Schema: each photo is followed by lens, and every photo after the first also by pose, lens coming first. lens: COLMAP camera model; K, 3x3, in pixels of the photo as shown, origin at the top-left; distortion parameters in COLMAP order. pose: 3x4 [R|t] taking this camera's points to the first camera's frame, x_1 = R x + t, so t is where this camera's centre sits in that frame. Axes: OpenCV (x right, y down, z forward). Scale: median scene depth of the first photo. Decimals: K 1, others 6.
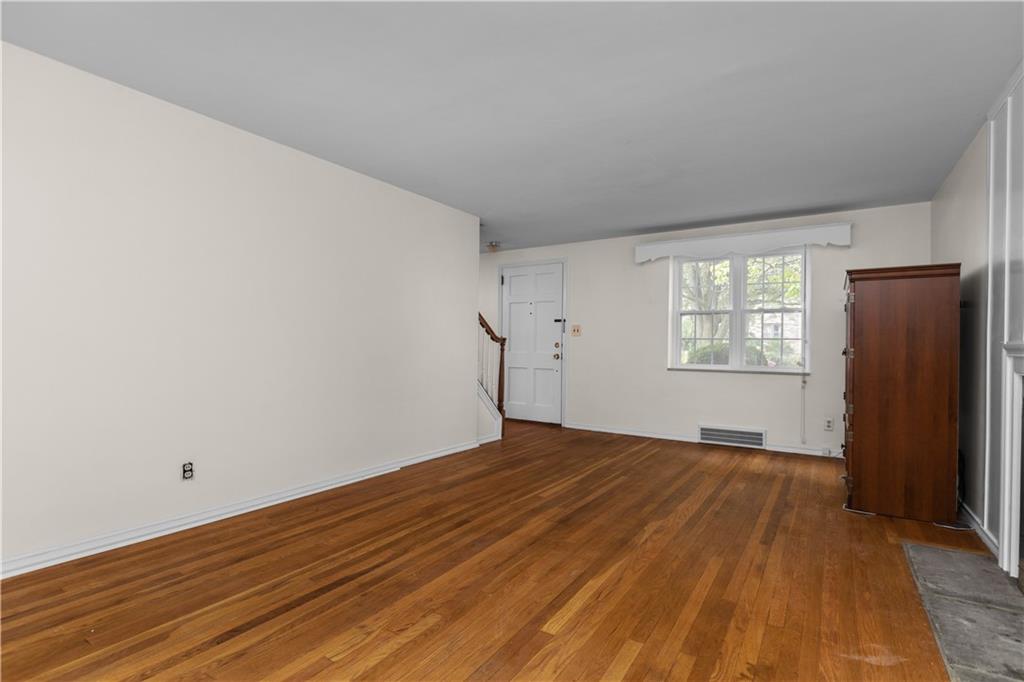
lens RADIAL K [[492.5, 0, 506.8], [0, 492.5, 366.4], [0, 0, 1]] dist [-0.005954, 0.000113]
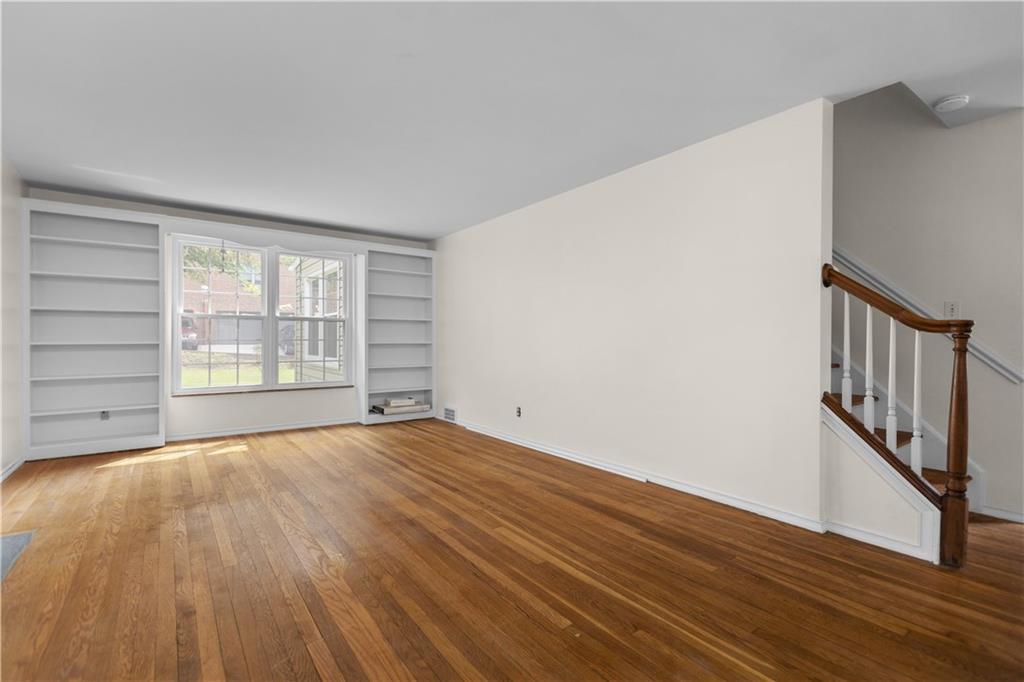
lens RADIAL K [[464.2, 0, 515.4], [0, 464.2, 340.6], [0, 0, 1]] dist [0.000185, 0.001177]
pose [[-0.334083, -0.011114, -0.942478, 0.801778], [-0.048101, 0.998829, 0.005272, -0.043216], [0.941316, 0.047095, -0.334226, 1.319432]]
